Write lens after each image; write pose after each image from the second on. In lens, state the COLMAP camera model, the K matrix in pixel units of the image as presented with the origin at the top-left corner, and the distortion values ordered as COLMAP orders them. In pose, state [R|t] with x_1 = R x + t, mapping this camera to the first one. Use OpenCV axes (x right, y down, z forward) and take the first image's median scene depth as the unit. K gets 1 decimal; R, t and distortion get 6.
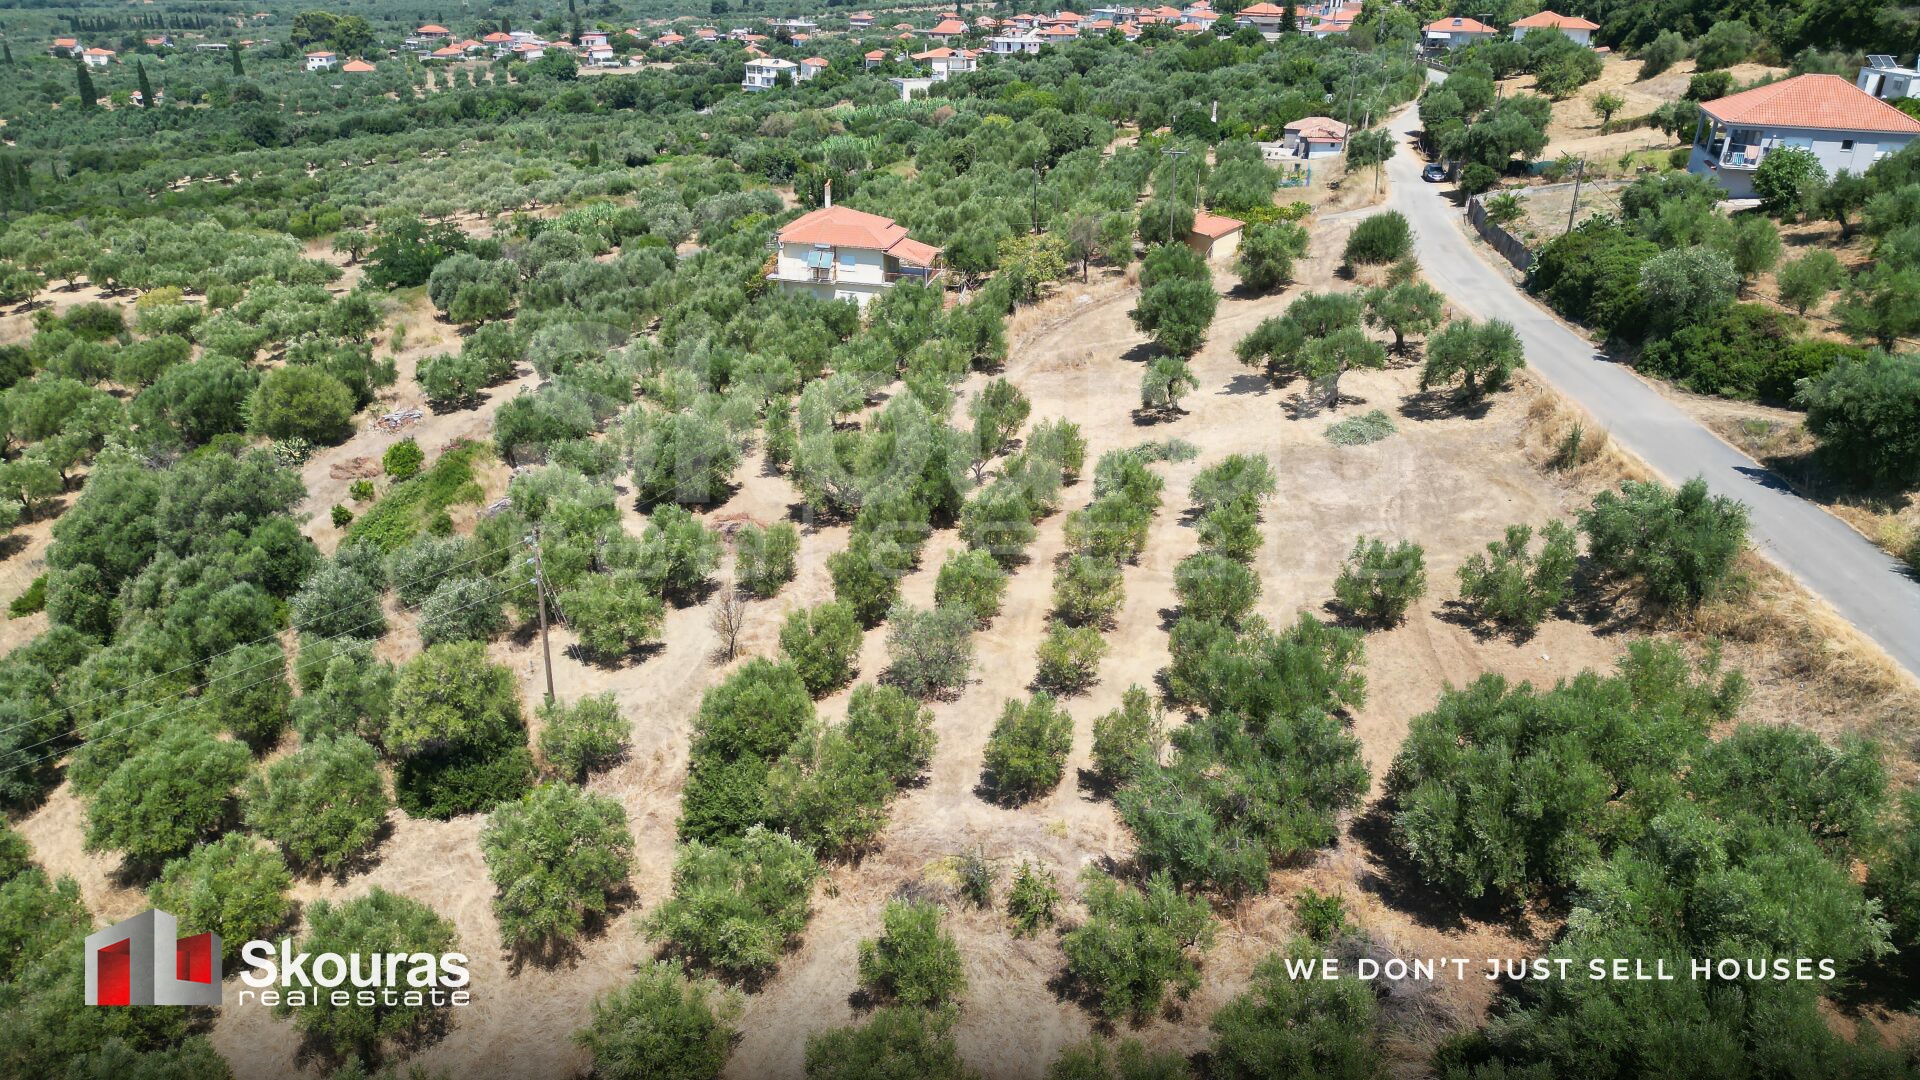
lens RADIAL K [[1352.6, 0, 953.7], [0, 1352.6, 539.9], [0, 0, 1]] dist [0.063188, -0.046551]
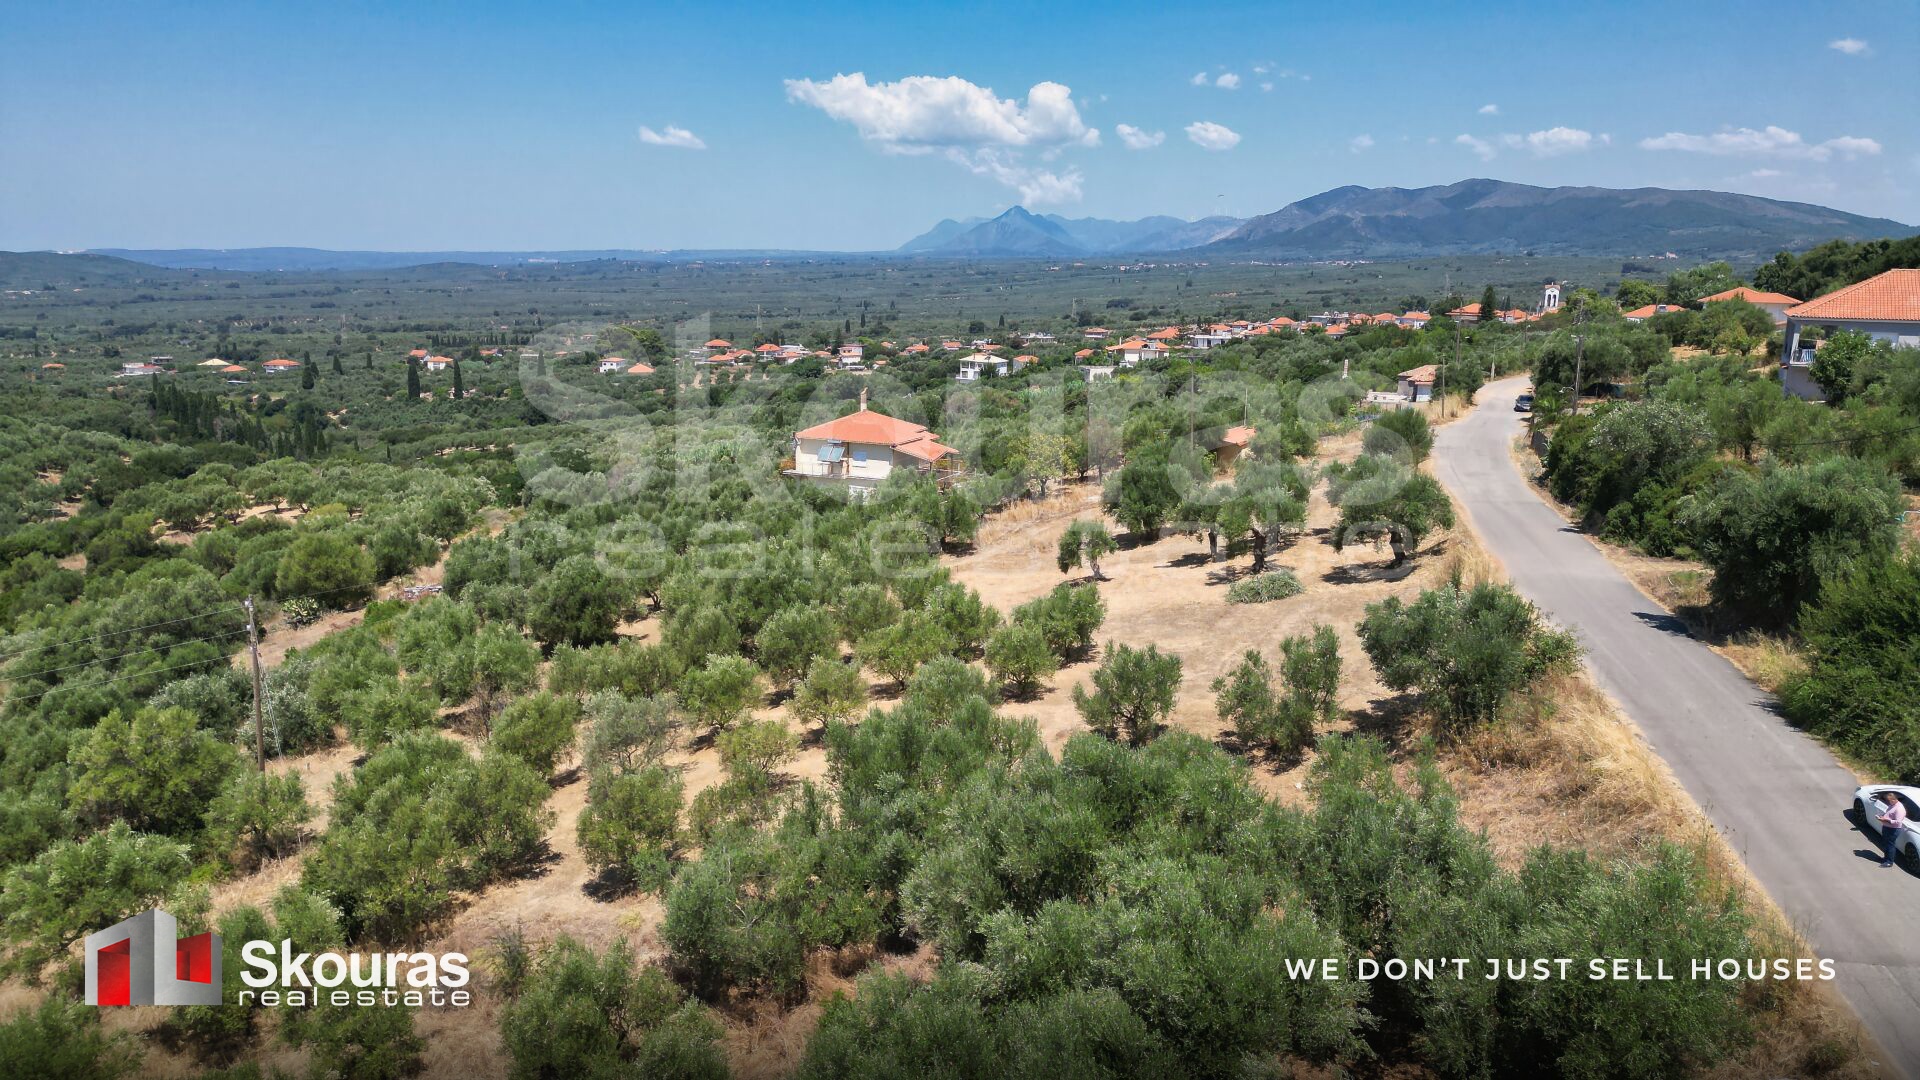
lens RADIAL K [[1352.6, 0, 962.0], [0, 1352.6, 538.9], [0, 0, 1]] dist [0.063188, -0.046551]
pose [[0.980220, 0.032738, -0.195186, 0.252017], [-0.076567, 0.972158, -0.221464, 0.088989], [0.182501, 0.232028, 0.955435, 0.098813]]
